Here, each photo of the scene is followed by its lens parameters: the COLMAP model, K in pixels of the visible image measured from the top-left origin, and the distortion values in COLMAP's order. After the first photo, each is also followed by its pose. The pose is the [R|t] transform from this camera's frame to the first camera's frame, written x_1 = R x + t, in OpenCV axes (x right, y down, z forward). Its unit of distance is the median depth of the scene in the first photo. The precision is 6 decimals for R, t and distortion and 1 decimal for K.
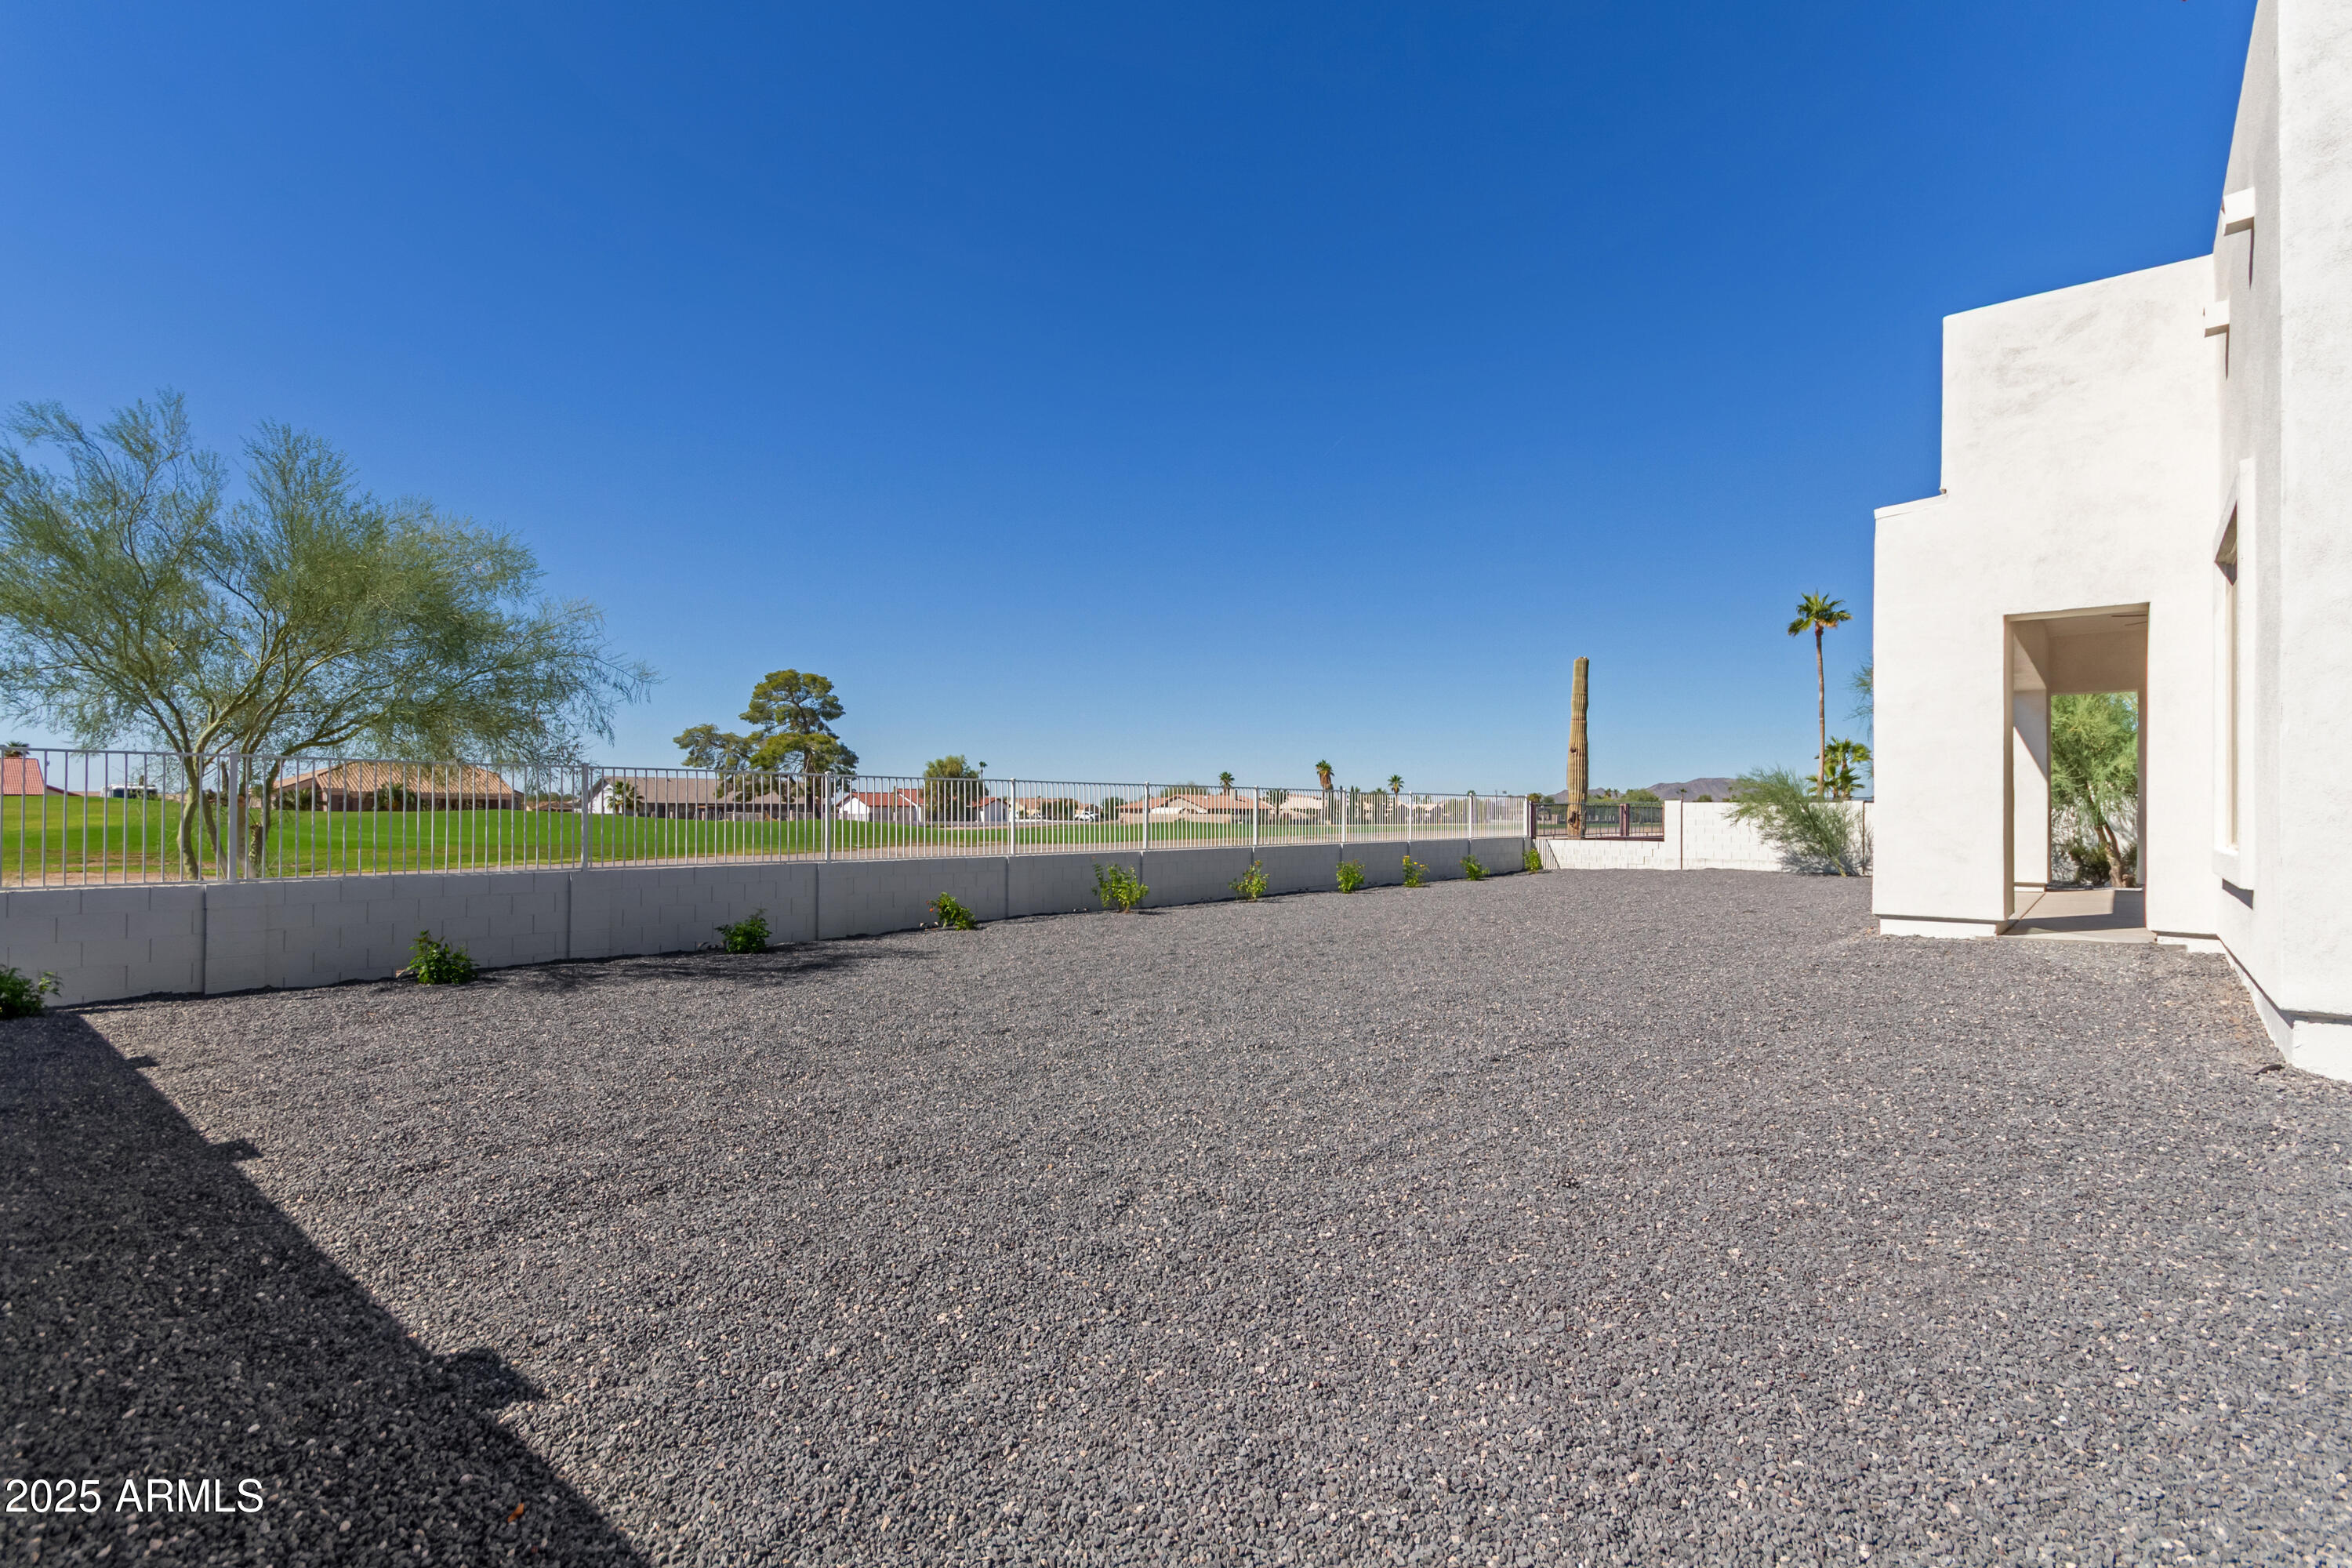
lens RADIAL K [[1104.5, 0, 1173.0], [0, 1104.5, 798.0], [0, 0, 1]] dist [-0.003055, -0.000376]
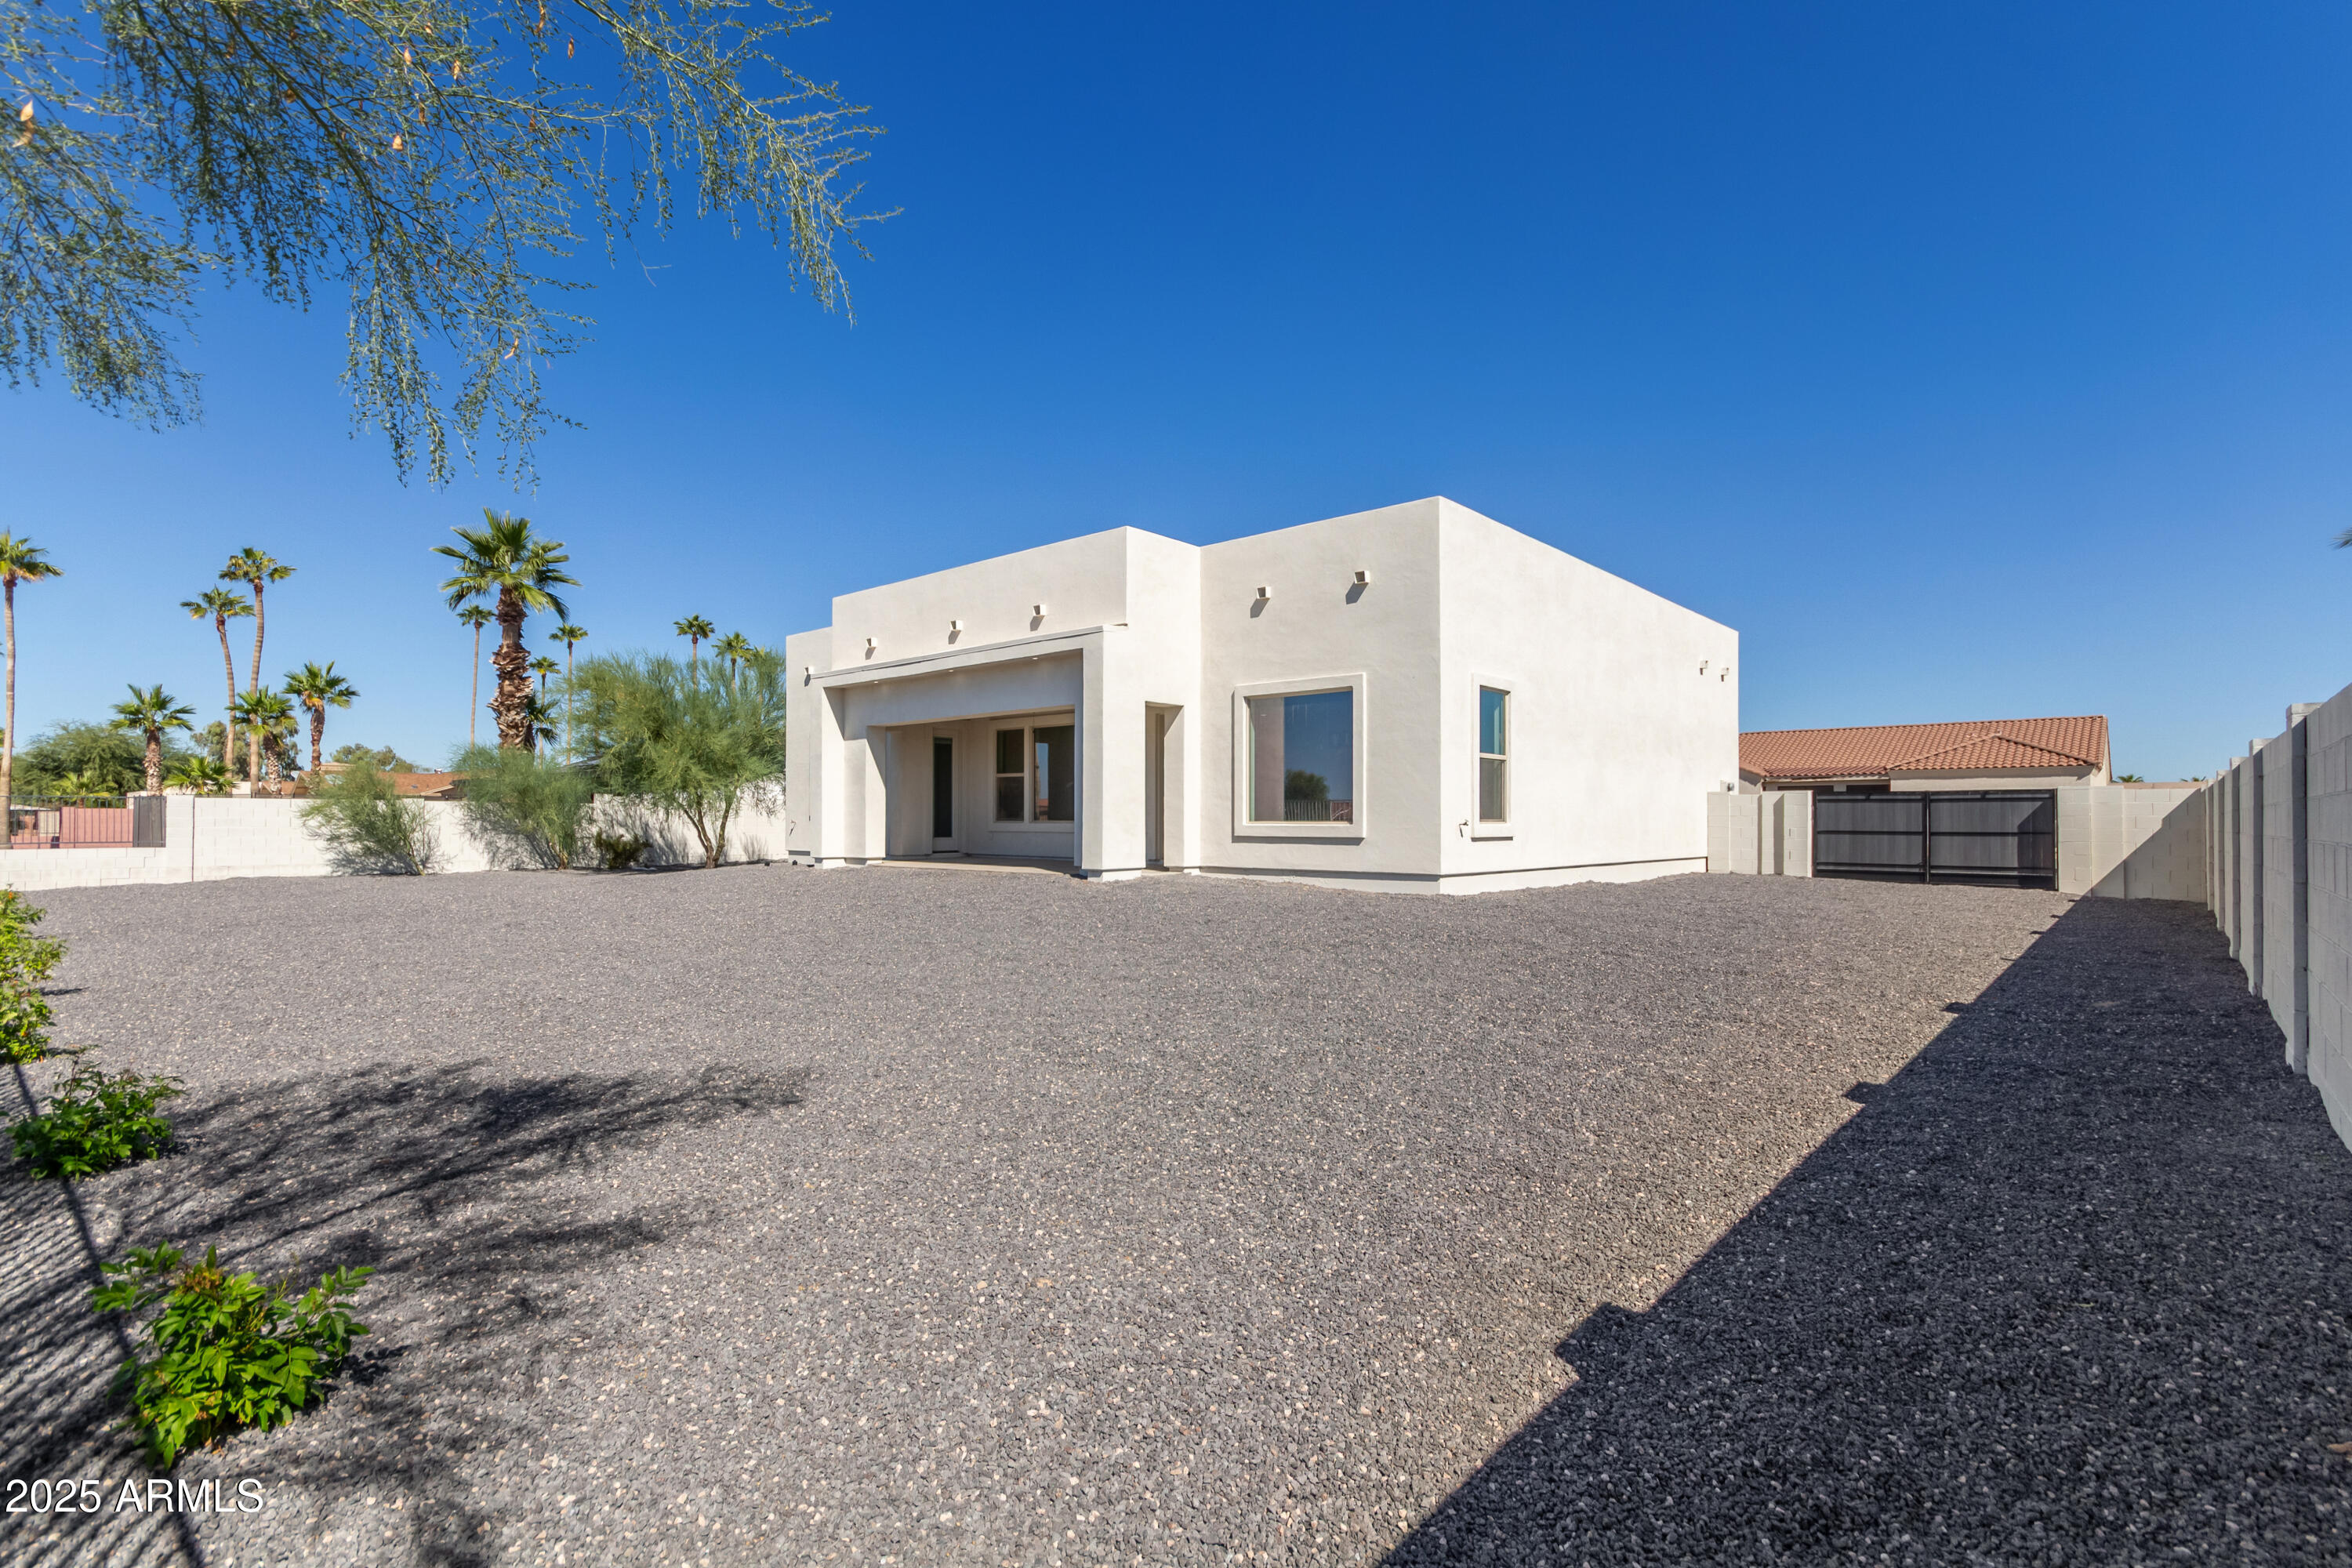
lens RADIAL K [[1104.5, 0, 1175.7], [0, 1104.5, 796.0], [0, 0, 1]] dist [-0.003055, -0.000376]
pose [[0.031132, 0.016348, 0.999382, -0.337667], [-0.014563, 0.999768, -0.015900, 0.005767], [-0.999409, -0.014059, 0.031363, 0.277165]]
